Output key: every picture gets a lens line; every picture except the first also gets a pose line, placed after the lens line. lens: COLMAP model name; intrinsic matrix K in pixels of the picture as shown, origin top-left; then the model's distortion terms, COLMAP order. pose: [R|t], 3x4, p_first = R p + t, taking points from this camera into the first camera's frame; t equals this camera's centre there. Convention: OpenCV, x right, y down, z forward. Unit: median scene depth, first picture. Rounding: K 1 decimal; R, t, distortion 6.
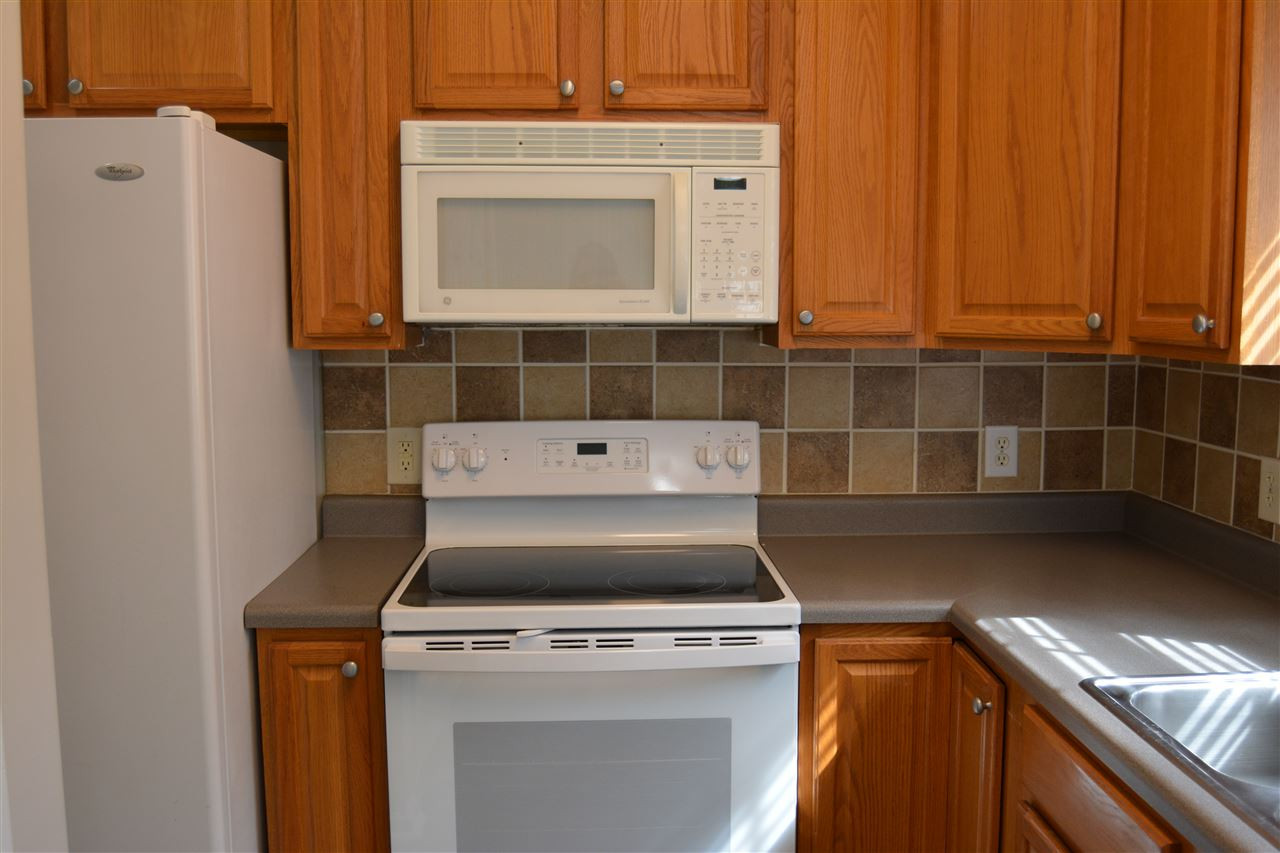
lens RADIAL K [[1186.0, 0, 640.0], [0, 1186.0, 426.5], [0, 0, 1]] dist [-0.071720, 0.000874]
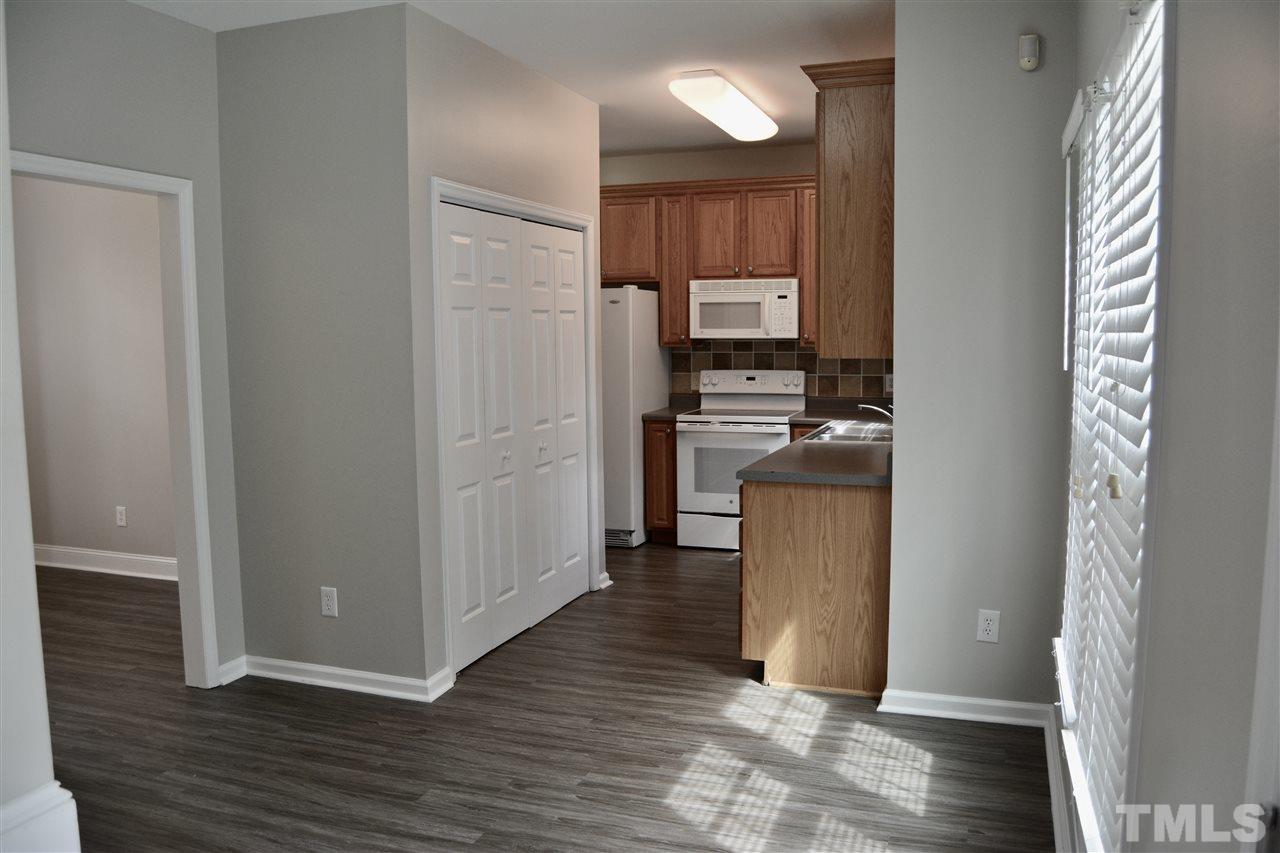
lens RADIAL K [[988.3, 0, 648.3], [0, 988.3, 430.1], [0, 0, 1]] dist [-0.050833, 0.002211]
pose [[0.929812, 0.030519, -0.366767, 0.756860], [-0.031221, 0.999504, 0.004019, 0.172483], [0.366708, 0.007714, 0.930304, -1.736440]]
